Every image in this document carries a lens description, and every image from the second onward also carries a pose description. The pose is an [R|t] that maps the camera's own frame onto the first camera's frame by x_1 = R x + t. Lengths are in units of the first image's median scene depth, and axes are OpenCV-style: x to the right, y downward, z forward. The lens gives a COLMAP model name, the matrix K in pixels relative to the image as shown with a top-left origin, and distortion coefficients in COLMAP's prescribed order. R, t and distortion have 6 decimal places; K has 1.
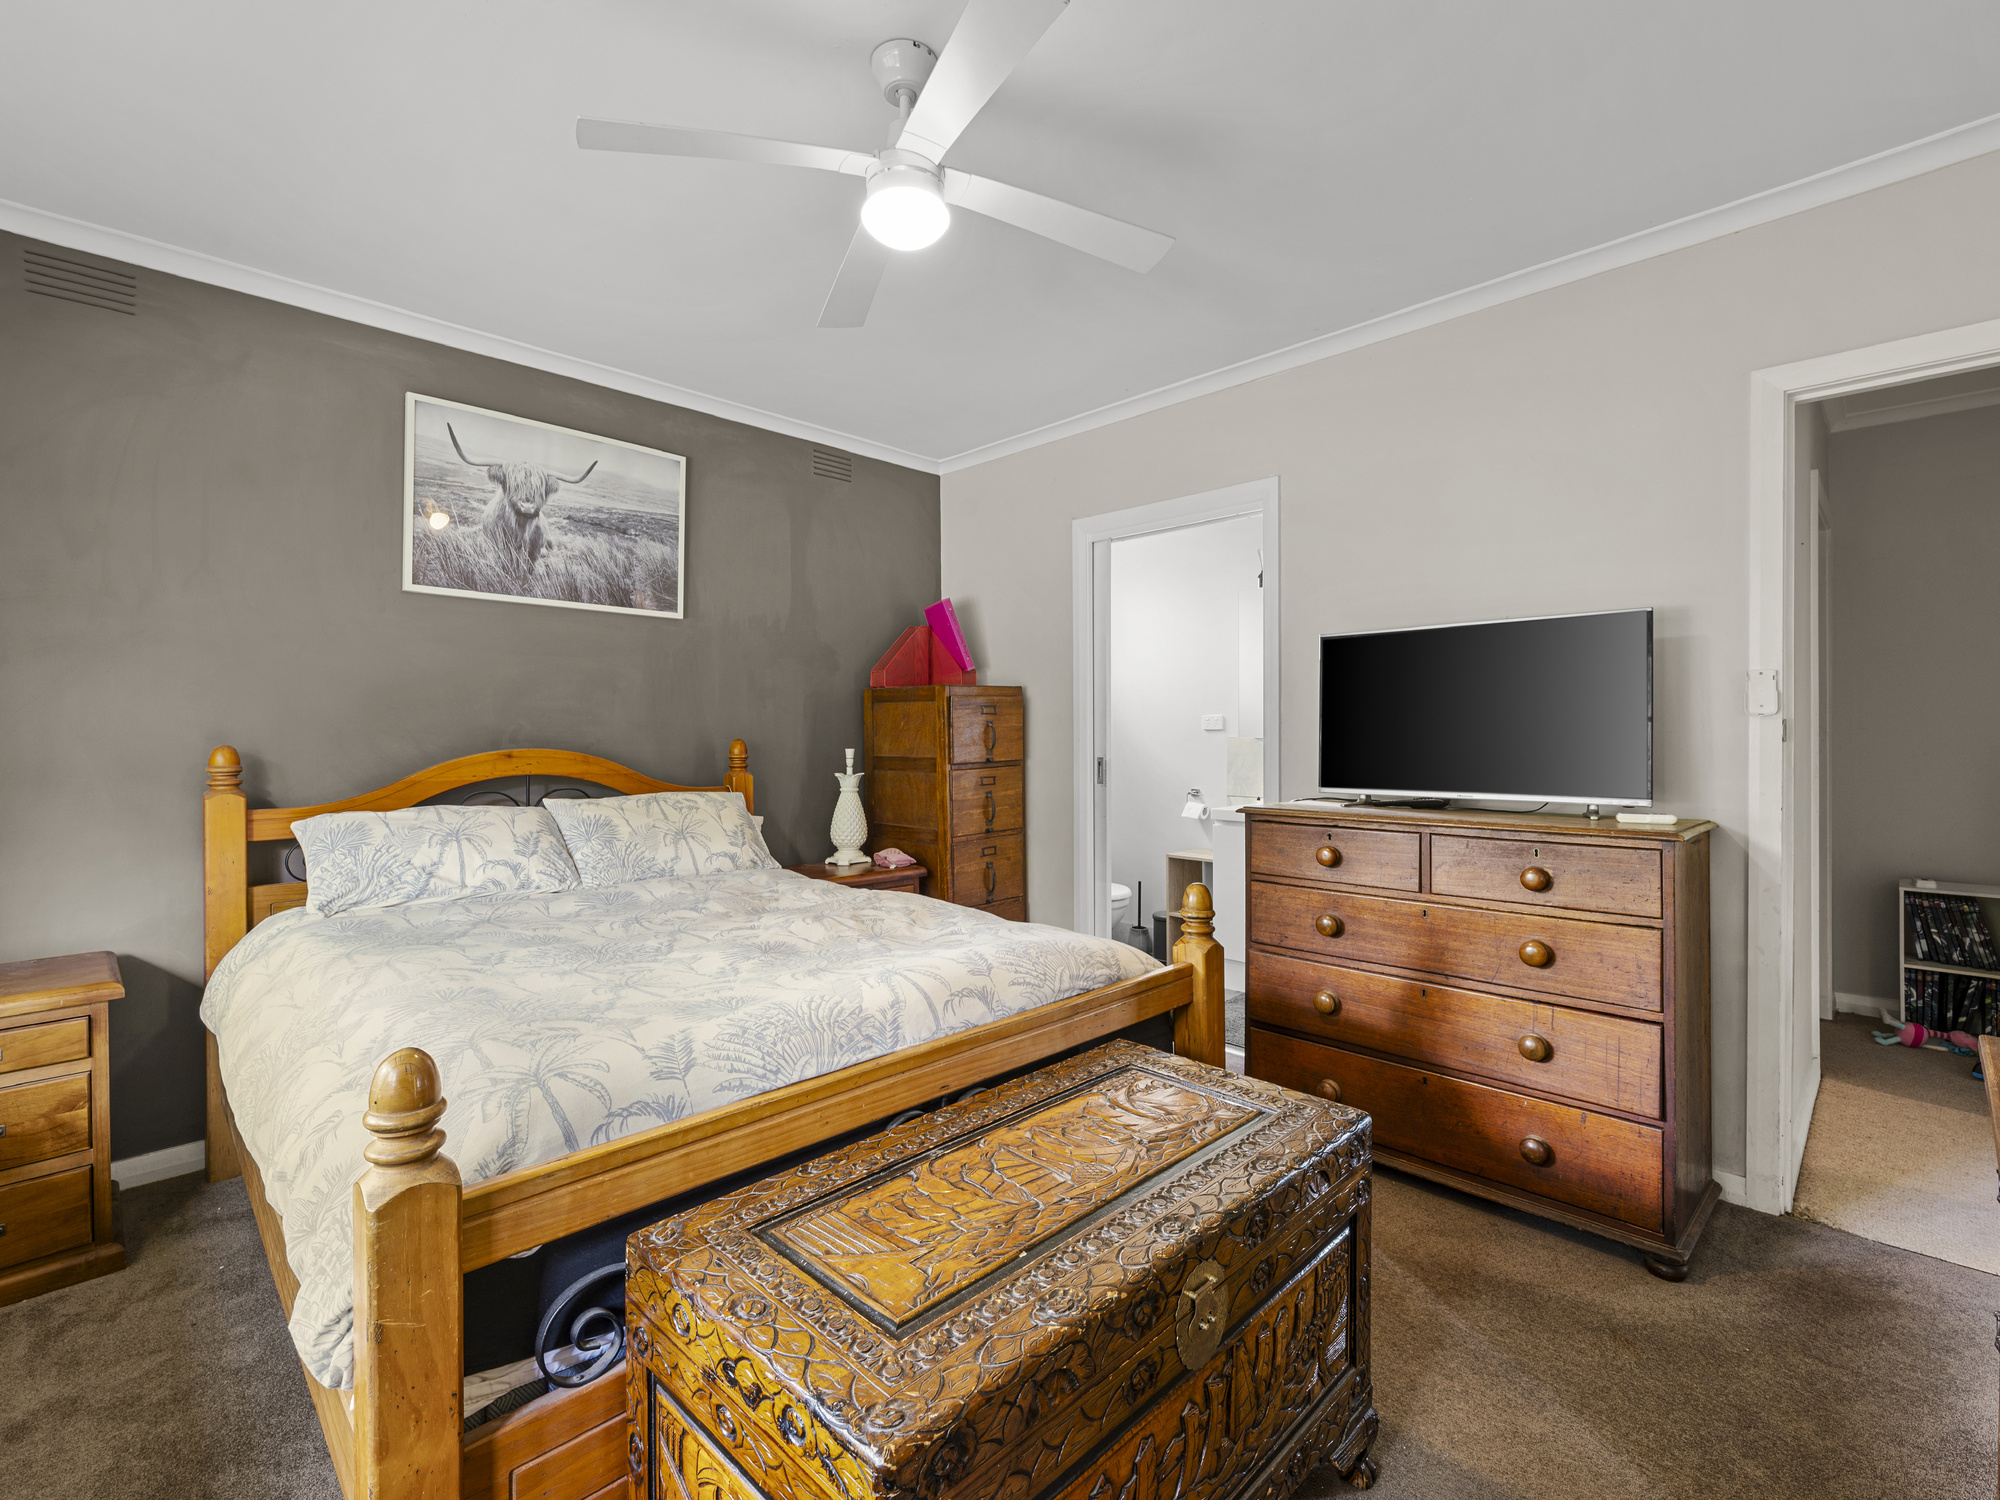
lens RADIAL K [[919.9, 0, 1000.7], [0, 919.9, 741.5], [0, 0, 1]] dist [-0.005606, -0.000743]
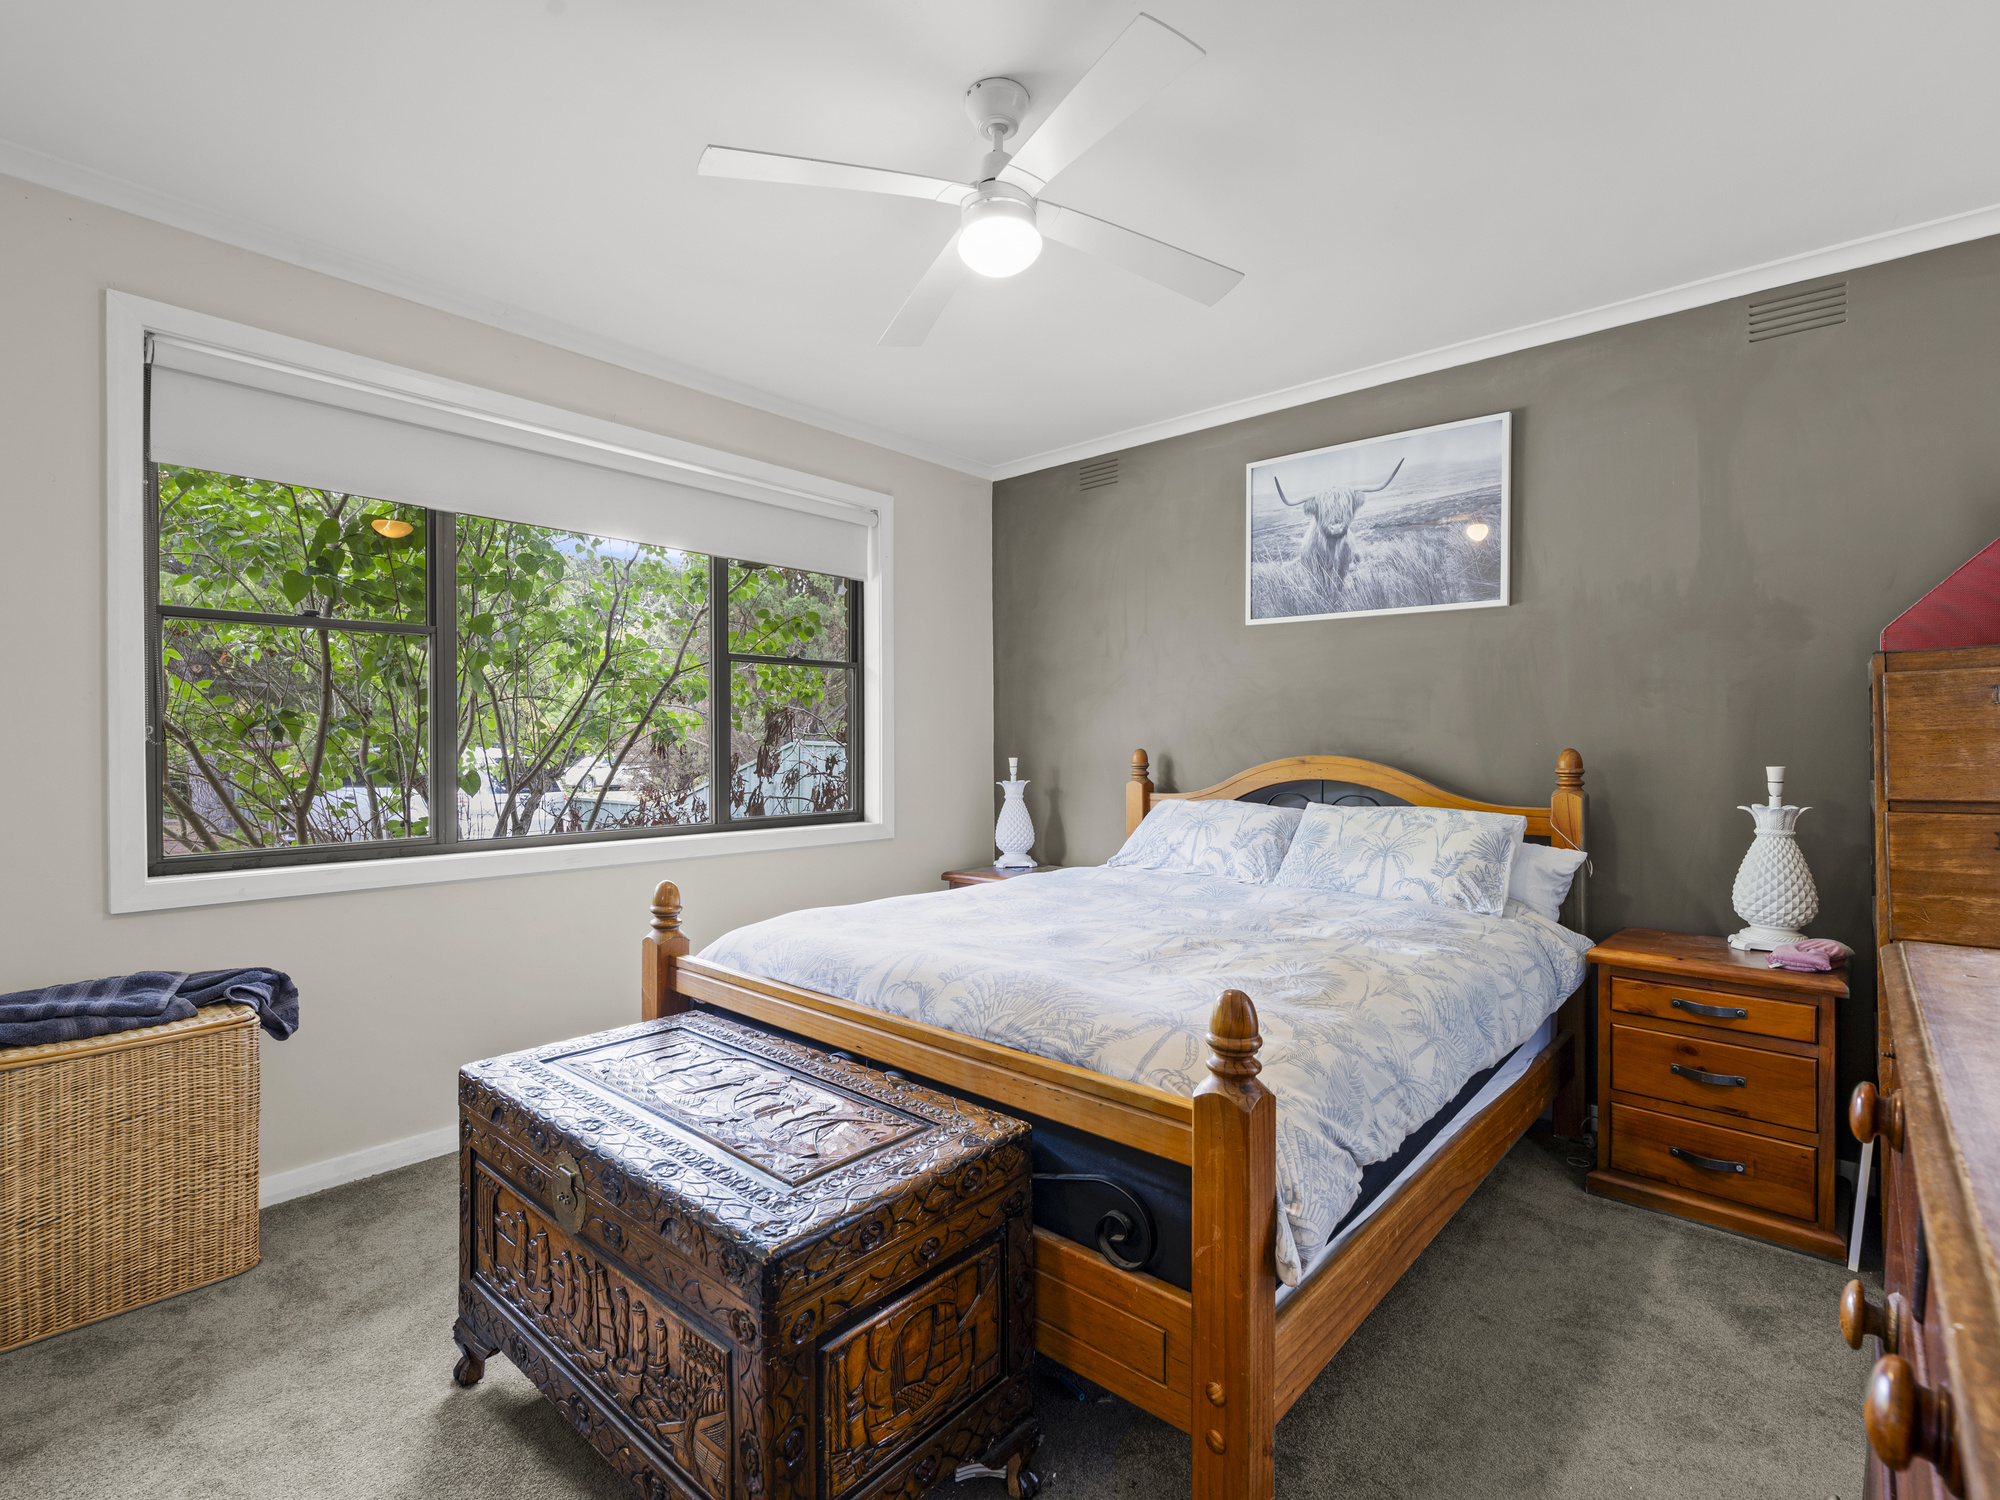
lens RADIAL K [[959.6, 0, 1000.8], [0, 959.6, 747.5], [0, 0, 1]] dist [0.019740, 0.000219]
pose [[0.053864, 0.009581, -0.998502, 0.567028], [-0.007437, 0.999930, 0.009193, -0.008623], [0.998521, 0.006930, 0.053931, 0.541825]]
